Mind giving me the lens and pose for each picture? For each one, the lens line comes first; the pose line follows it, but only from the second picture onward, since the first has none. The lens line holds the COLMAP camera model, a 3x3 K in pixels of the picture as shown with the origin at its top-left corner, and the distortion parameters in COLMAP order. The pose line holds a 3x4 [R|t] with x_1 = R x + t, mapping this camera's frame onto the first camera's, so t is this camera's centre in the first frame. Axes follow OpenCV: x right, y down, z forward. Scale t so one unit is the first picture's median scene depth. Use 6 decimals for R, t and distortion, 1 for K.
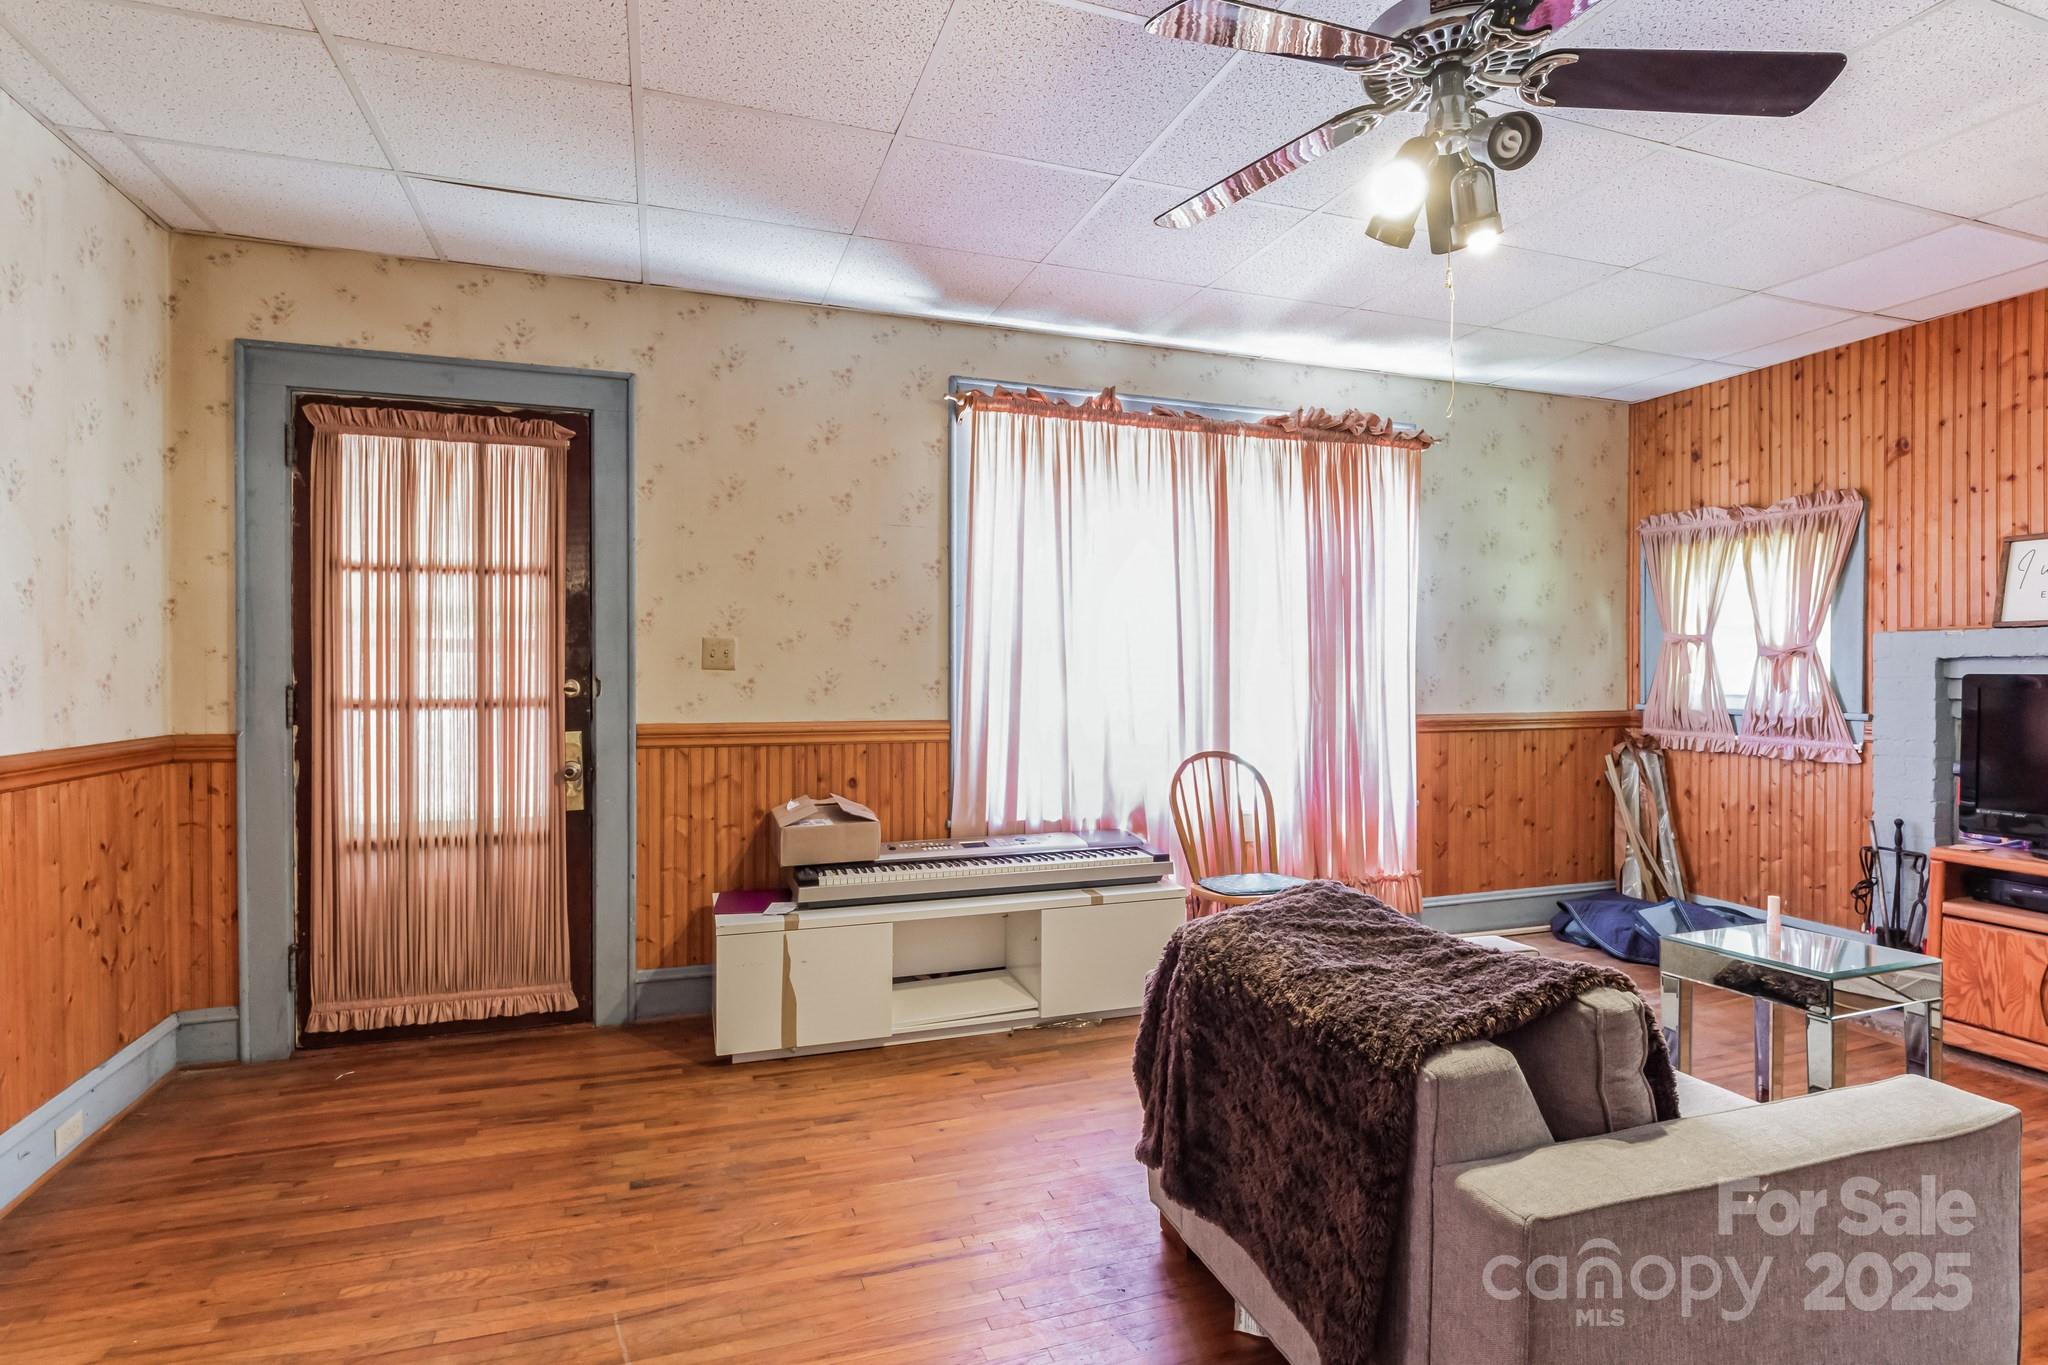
lens RADIAL K [[994.5, 0, 1008.2], [0, 994.5, 681.0], [0, 0, 1]] dist [-0.008735, -0.004048]
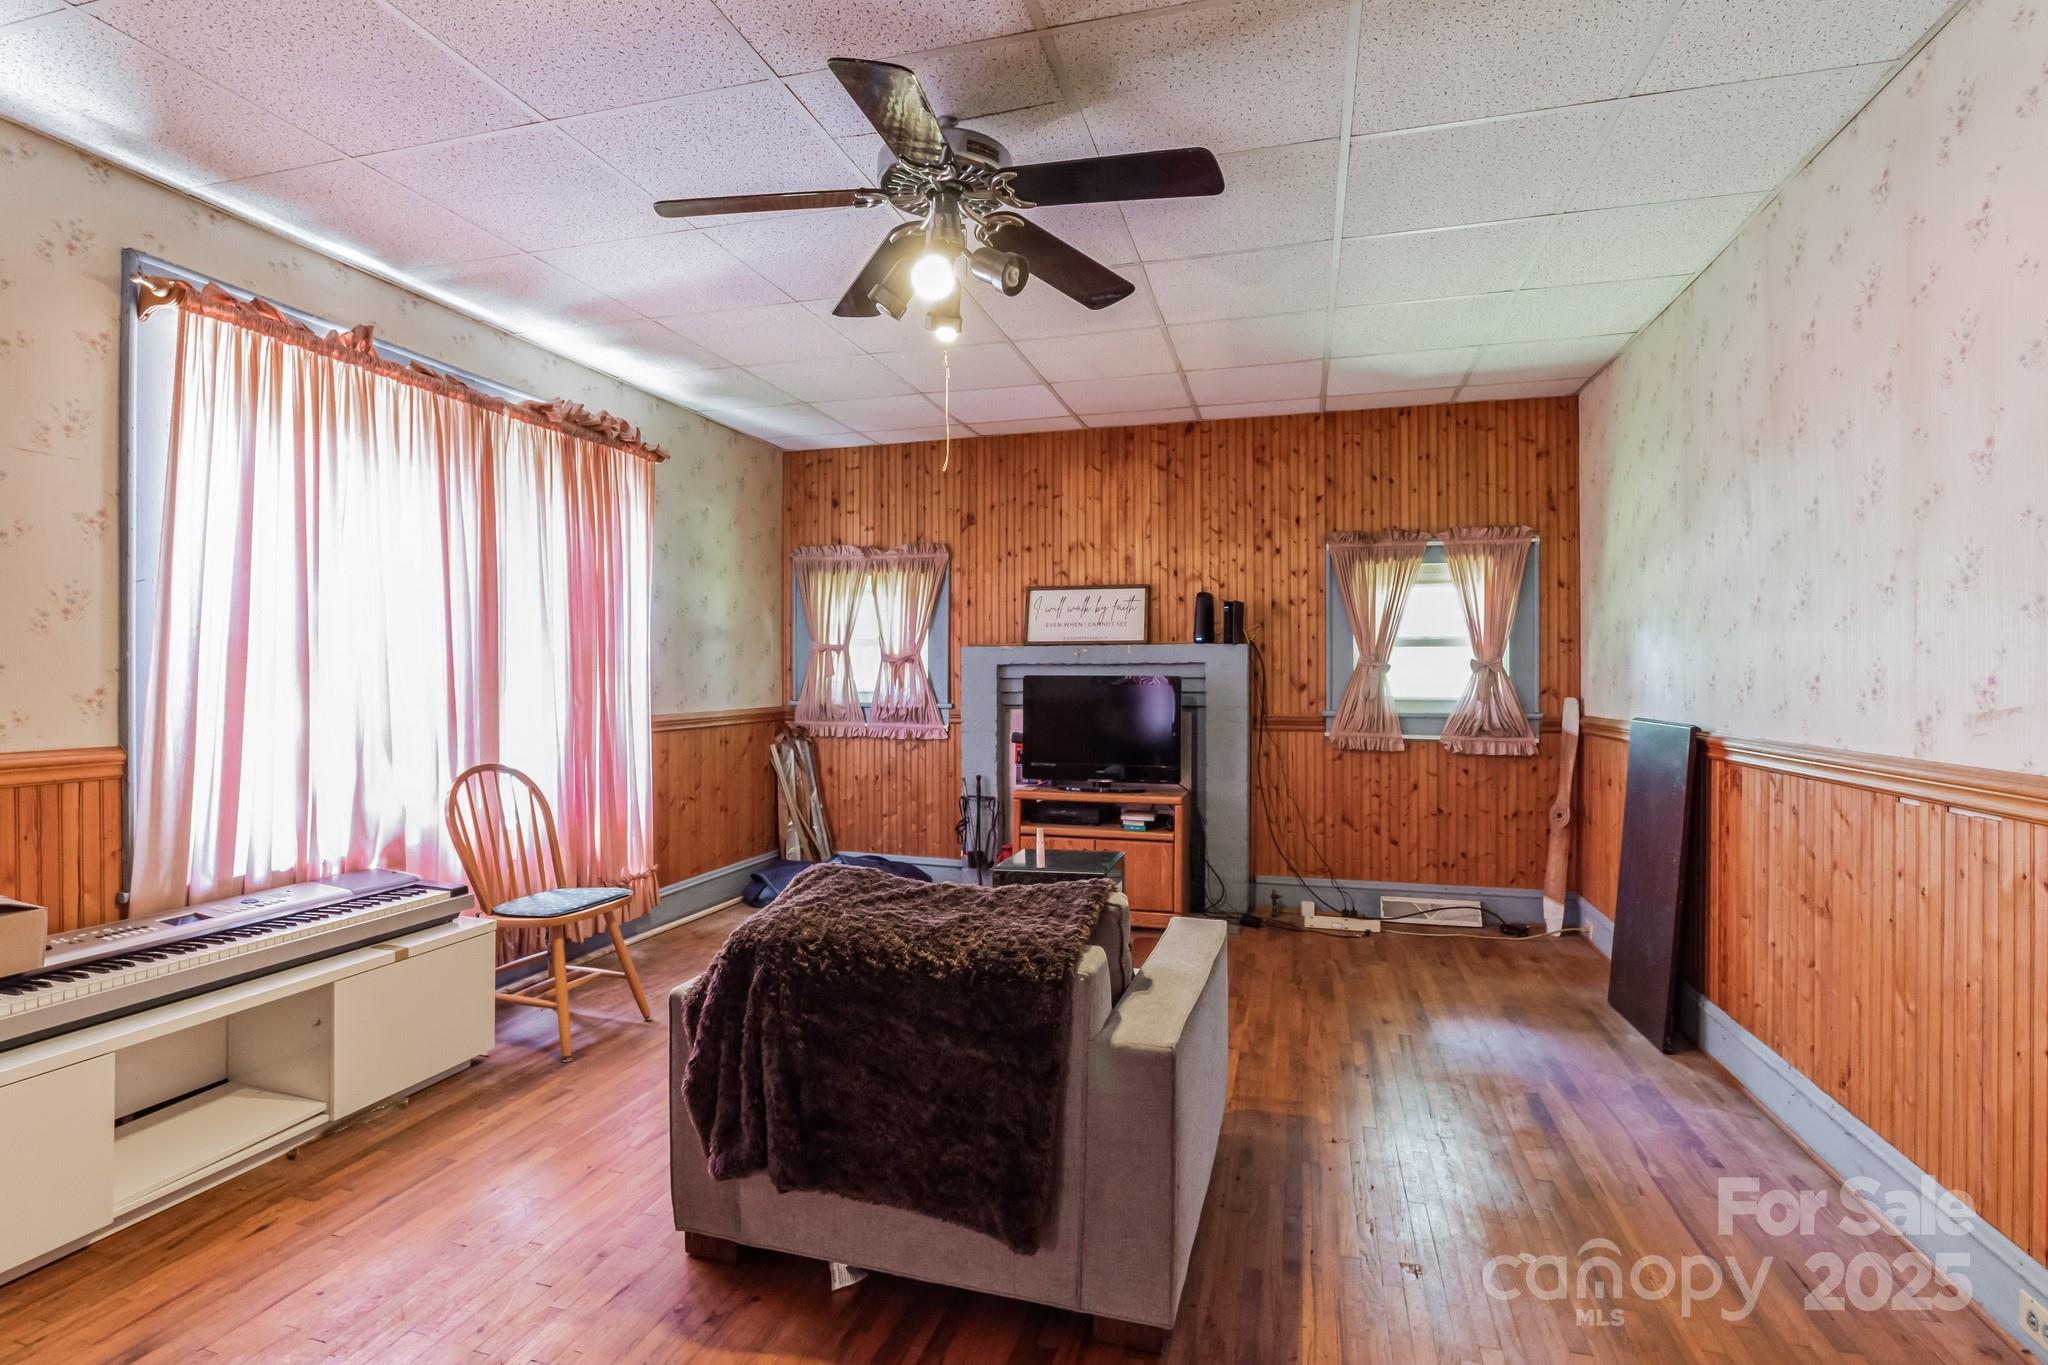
lens RADIAL K [[994.5, 0, 1012.9], [0, 994.5, 673.8], [0, 0, 1]] dist [-0.008735, -0.004048]
pose [[0.578015, -0.001327, 0.816025, -0.252565], [0.009125, 0.999947, -0.004838, -0.001753], [-0.815975, 0.010243, 0.577996, 0.102395]]
